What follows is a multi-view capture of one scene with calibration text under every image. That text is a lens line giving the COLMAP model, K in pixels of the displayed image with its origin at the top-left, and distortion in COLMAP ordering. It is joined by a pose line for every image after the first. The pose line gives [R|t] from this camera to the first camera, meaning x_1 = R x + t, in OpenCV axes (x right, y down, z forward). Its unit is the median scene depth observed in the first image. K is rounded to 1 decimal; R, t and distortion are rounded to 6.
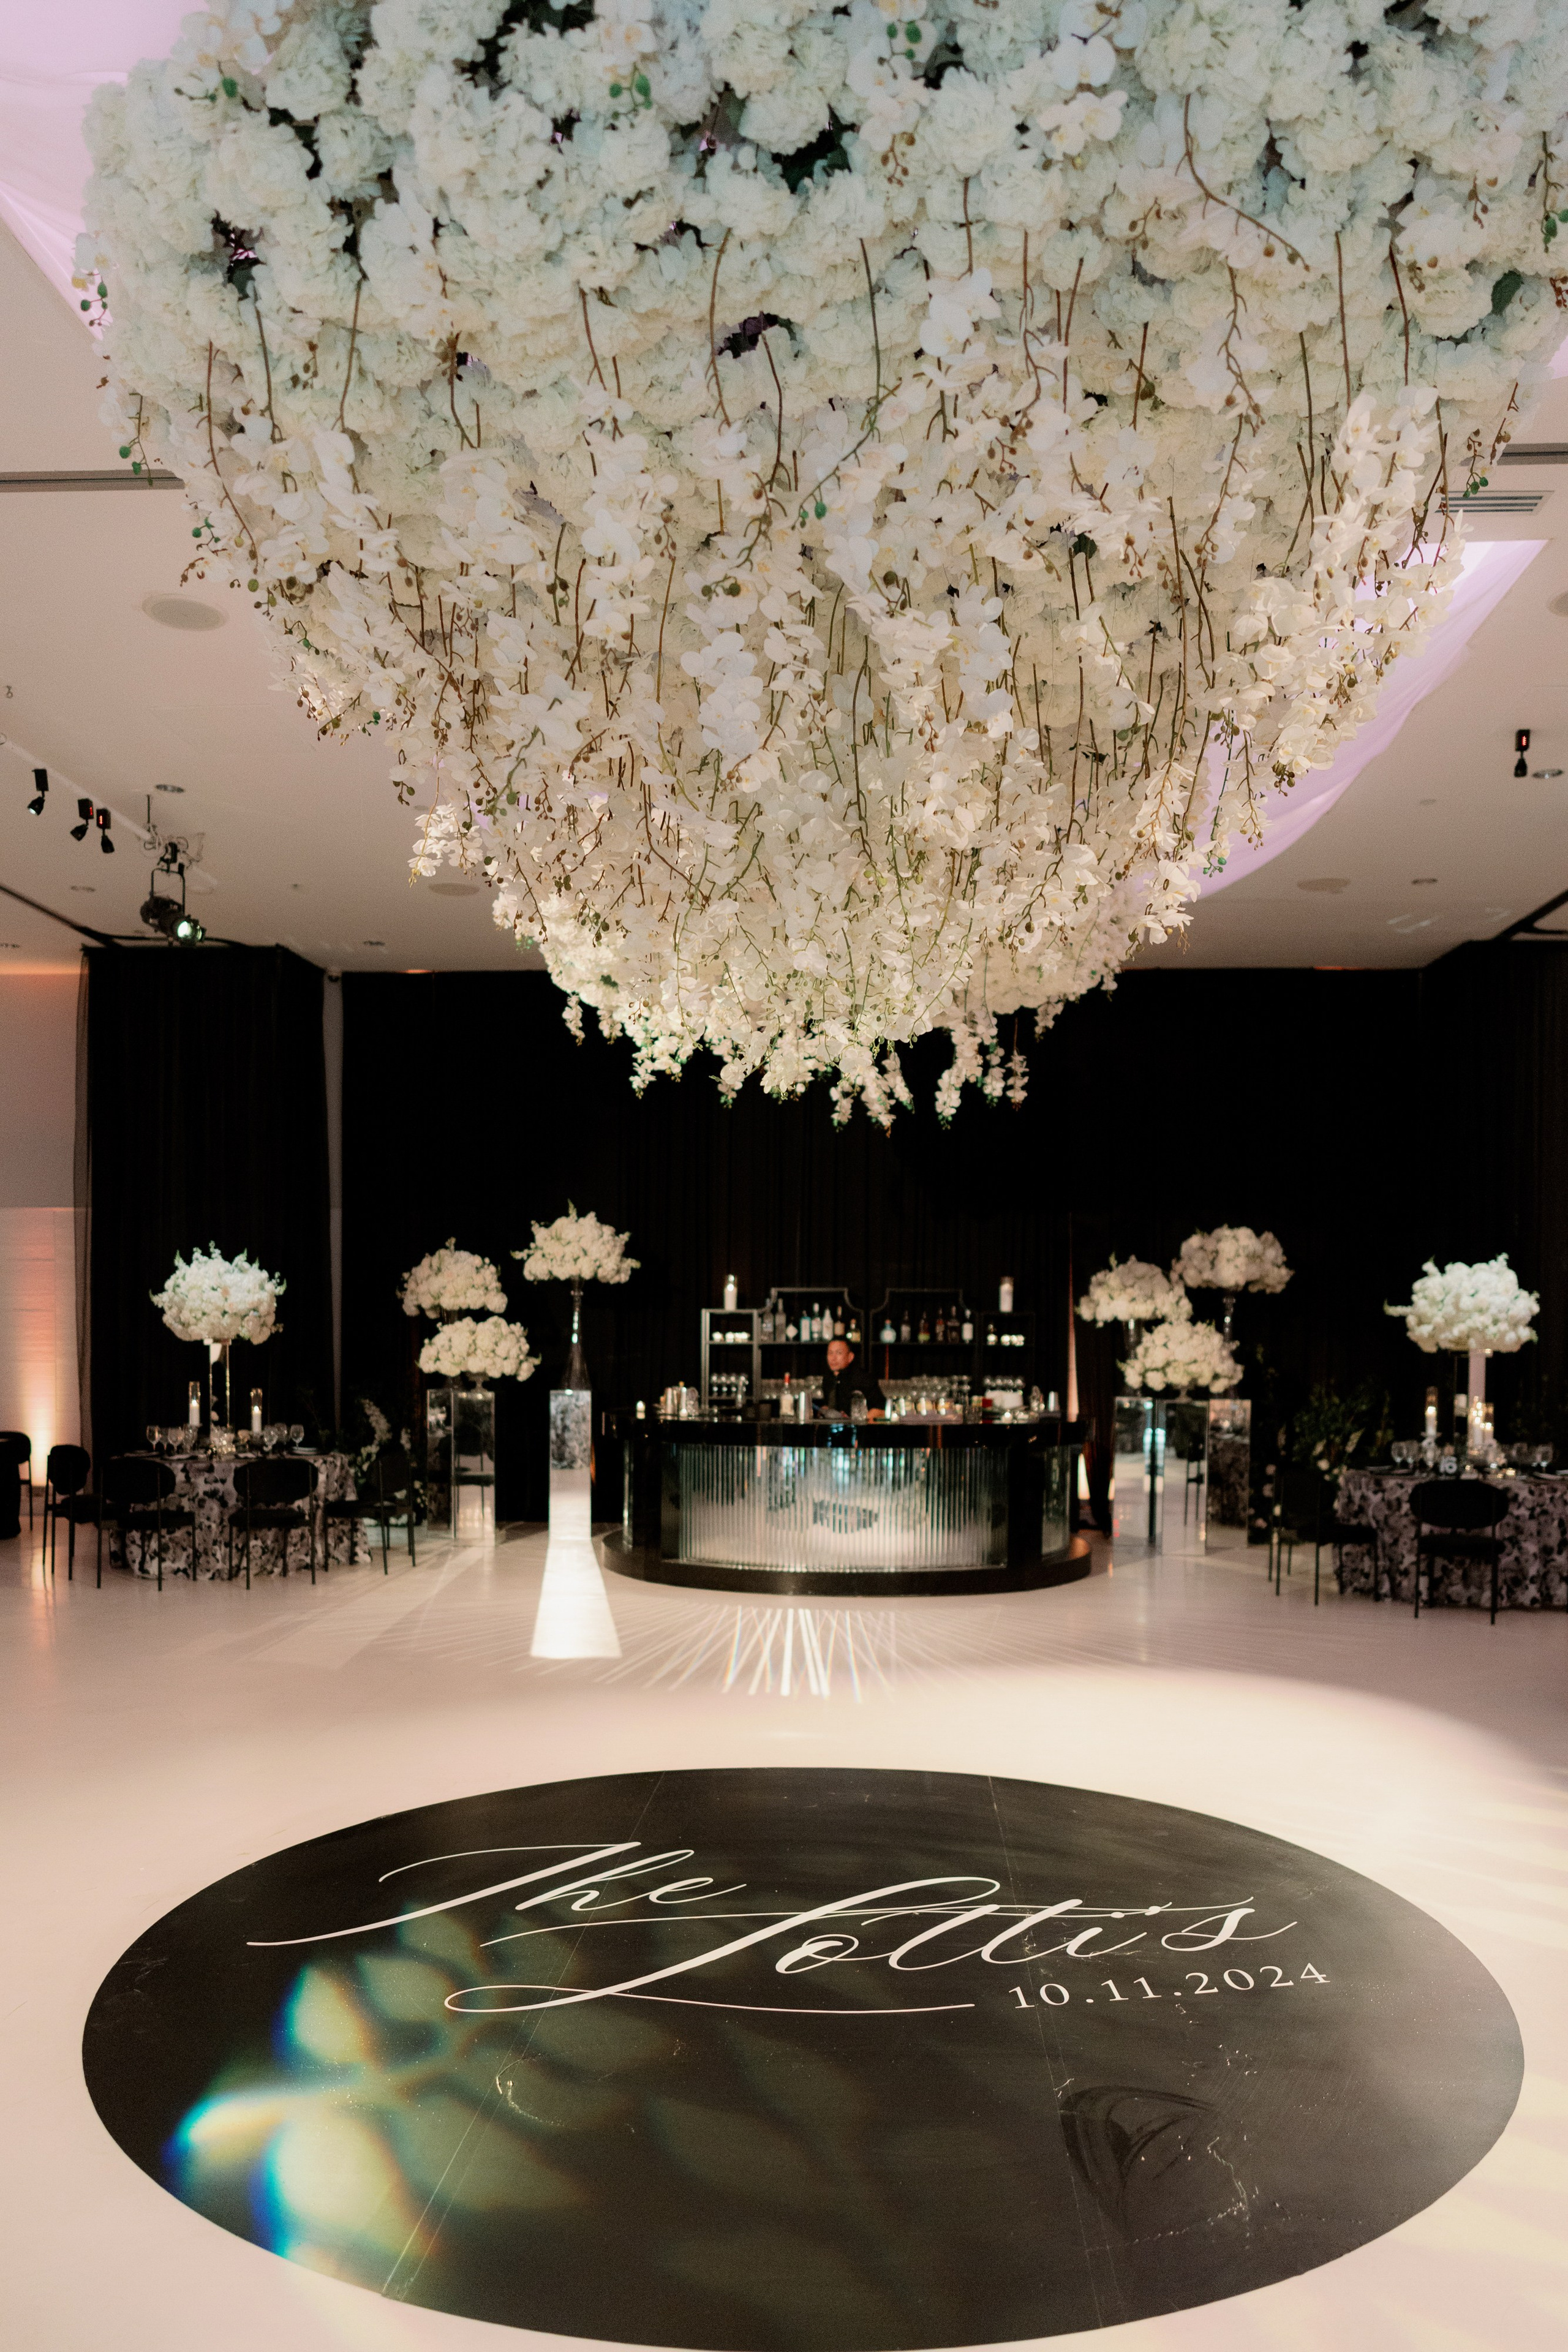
lens RADIAL K [[1645.9, 0, 819.3], [0, 1645.9, 1406.3], [0, 0, 1]] dist [0.007360, -0.000871]
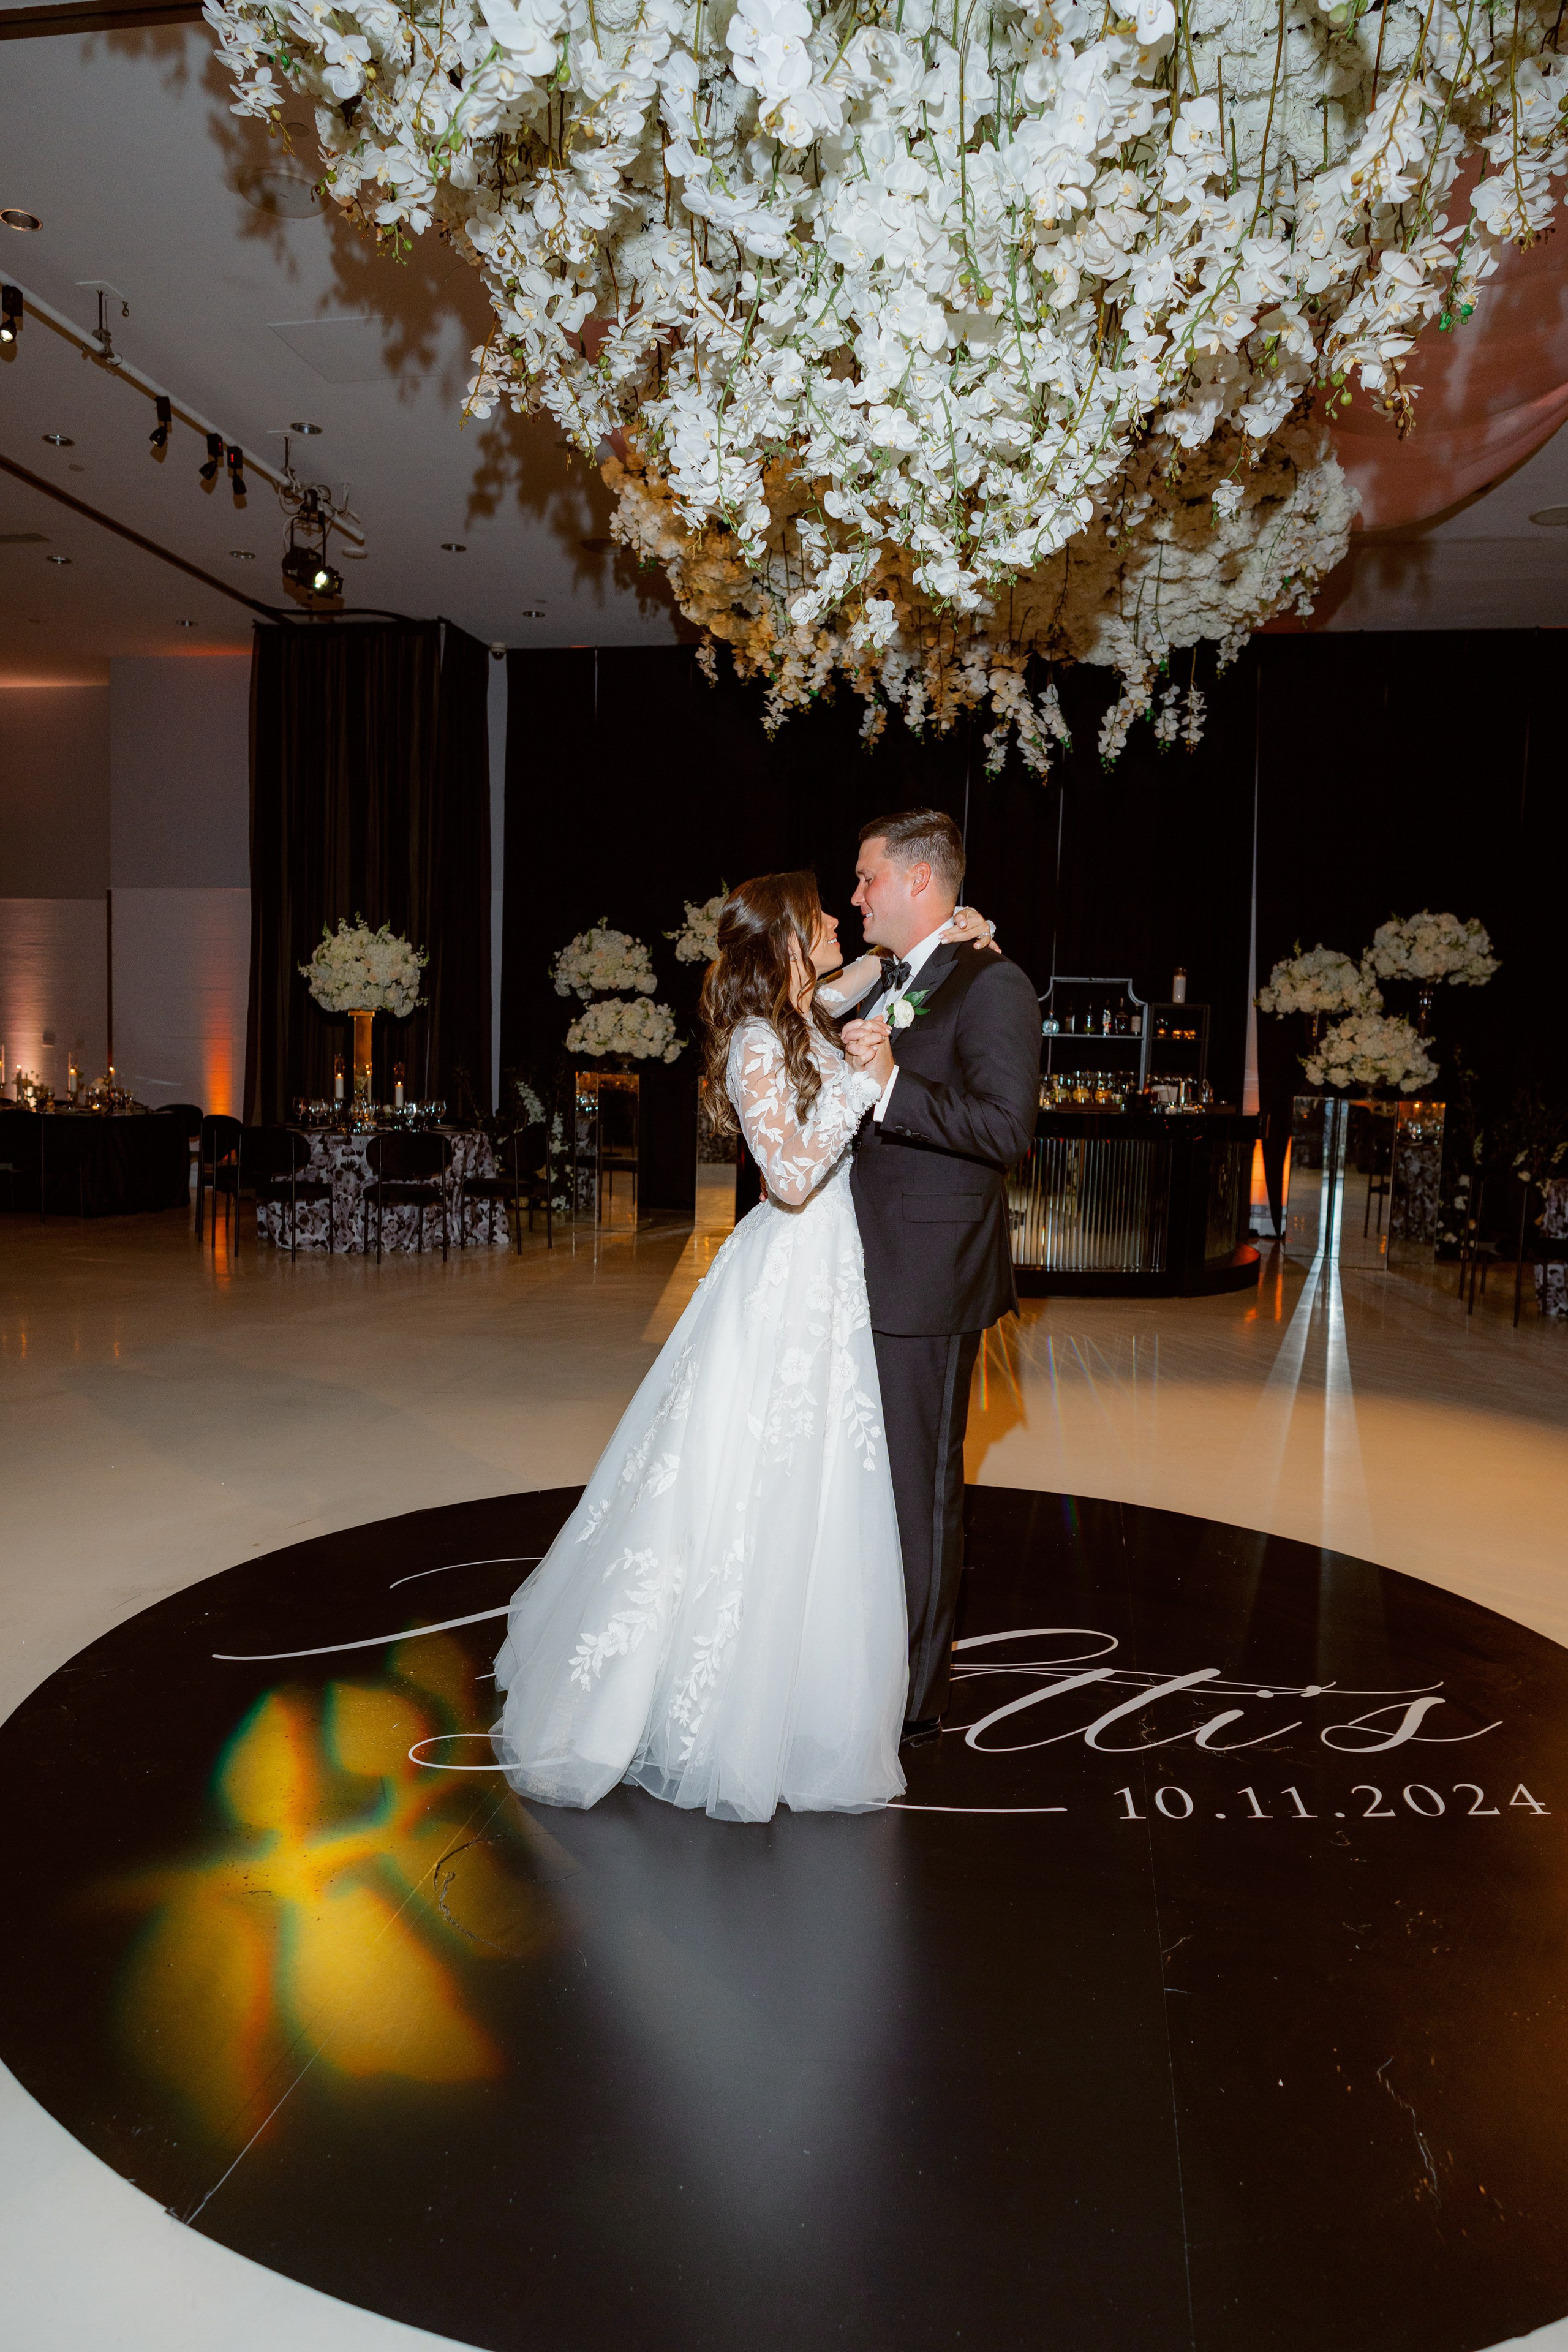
lens RADIAL K [[1562.2, 0, 806.0], [0, 1562.2, 1190.8], [0, 0, 1]] dist [-0.000281, 0.001879]
pose [[0.991742, 0.032777, -0.123989, 0.020436], [-0.027143, 0.998533, 0.046863, 0.016437], [0.125344, -0.043110, 0.991176, 0.102772]]
